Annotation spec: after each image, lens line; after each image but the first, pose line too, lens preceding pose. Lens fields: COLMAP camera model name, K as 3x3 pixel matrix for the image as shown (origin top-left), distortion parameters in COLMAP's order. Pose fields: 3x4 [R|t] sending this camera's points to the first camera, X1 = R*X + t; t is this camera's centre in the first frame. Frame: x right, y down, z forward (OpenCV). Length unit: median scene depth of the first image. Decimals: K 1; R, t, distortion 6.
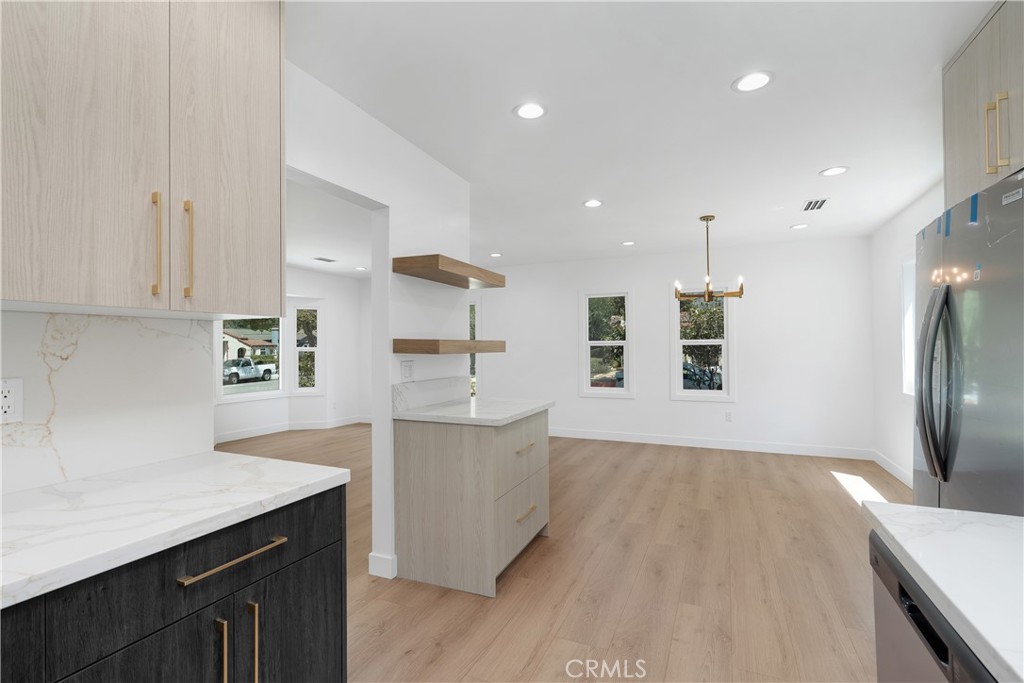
lens RADIAL K [[488.9, 0, 503.7], [0, 488.9, 341.7], [0, 0, 1]] dist [-0.003402, -0.000239]
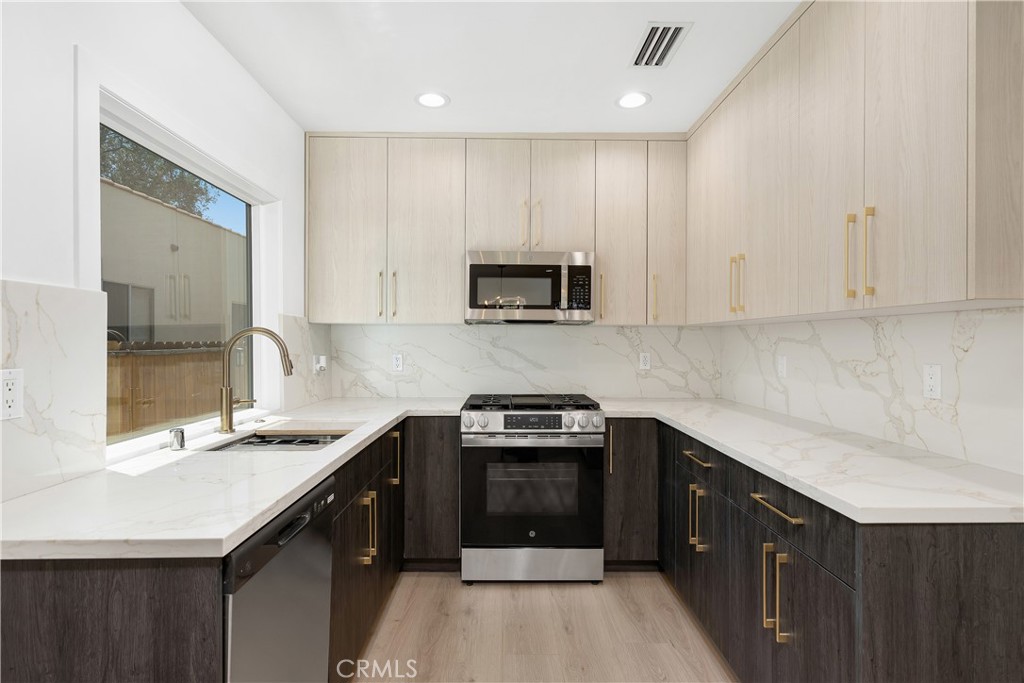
lens RADIAL K [[488.9, 0, 510.5], [0, 488.9, 343.9], [0, 0, 1]] dist [-0.003402, -0.000239]
pose [[-0.906419, 0.009773, -0.422267, 0.527780], [0.013512, 0.999892, -0.005865, 0.011770], [0.422164, -0.011022, -0.906452, 1.600579]]
